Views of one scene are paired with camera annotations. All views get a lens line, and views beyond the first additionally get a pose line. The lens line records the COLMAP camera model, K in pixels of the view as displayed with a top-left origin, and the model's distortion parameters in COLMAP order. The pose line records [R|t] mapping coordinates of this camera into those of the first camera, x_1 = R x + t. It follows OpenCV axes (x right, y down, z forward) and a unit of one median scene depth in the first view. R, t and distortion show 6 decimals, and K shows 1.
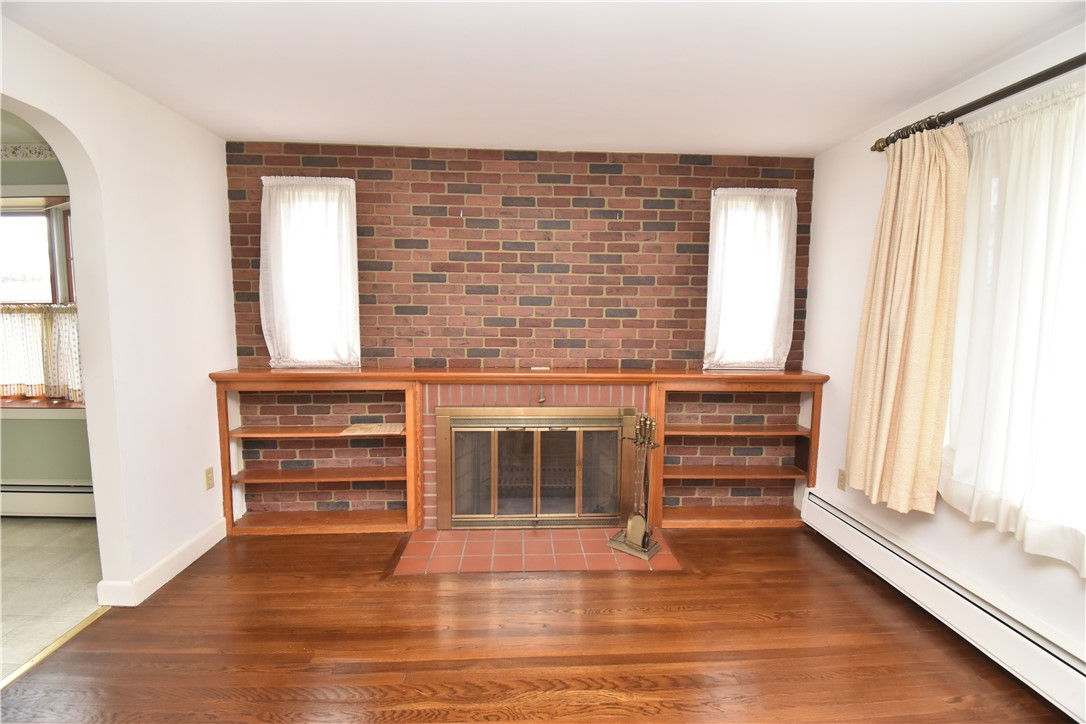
lens RADIAL K [[483.9, 0, 545.1], [0, 483.9, 363.1], [0, 0, 1]] dist [0.026383, -0.028546]
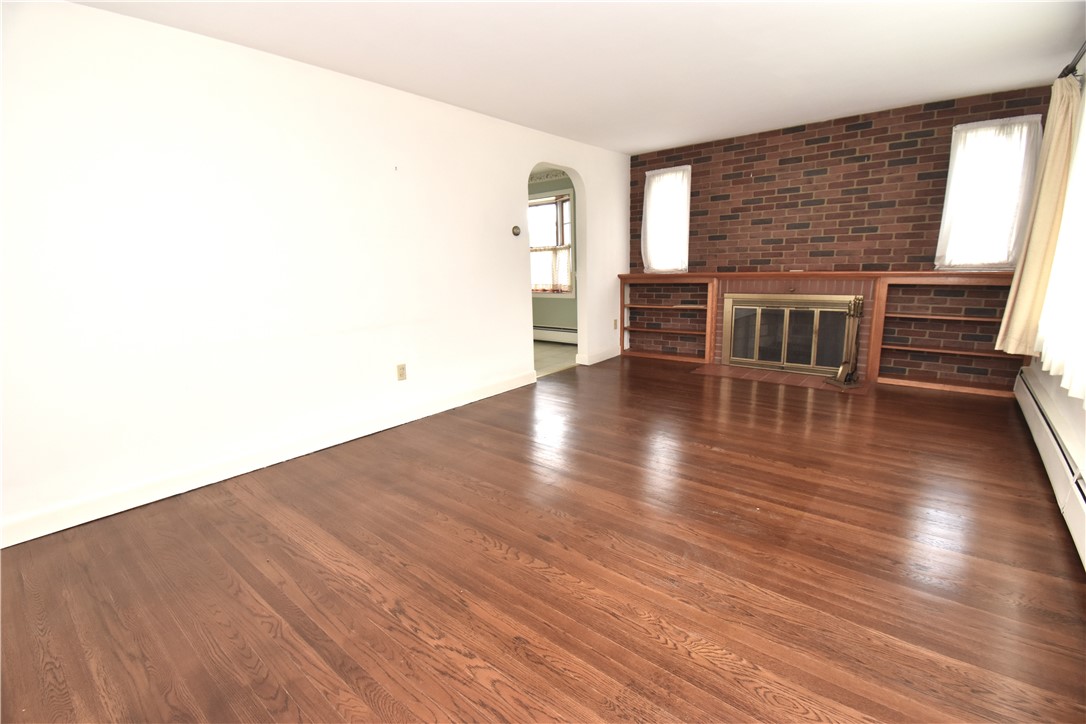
lens RADIAL K [[483.9, 0, 545.1], [0, 483.9, 363.1], [0, 0, 1]] dist [0.026383, -0.028546]
pose [[0.736634, 0.107265, -0.667731, 0.468925], [-0.031445, 0.991706, 0.124619, 0.135814], [0.675561, -0.070802, 0.733897, -0.703205]]
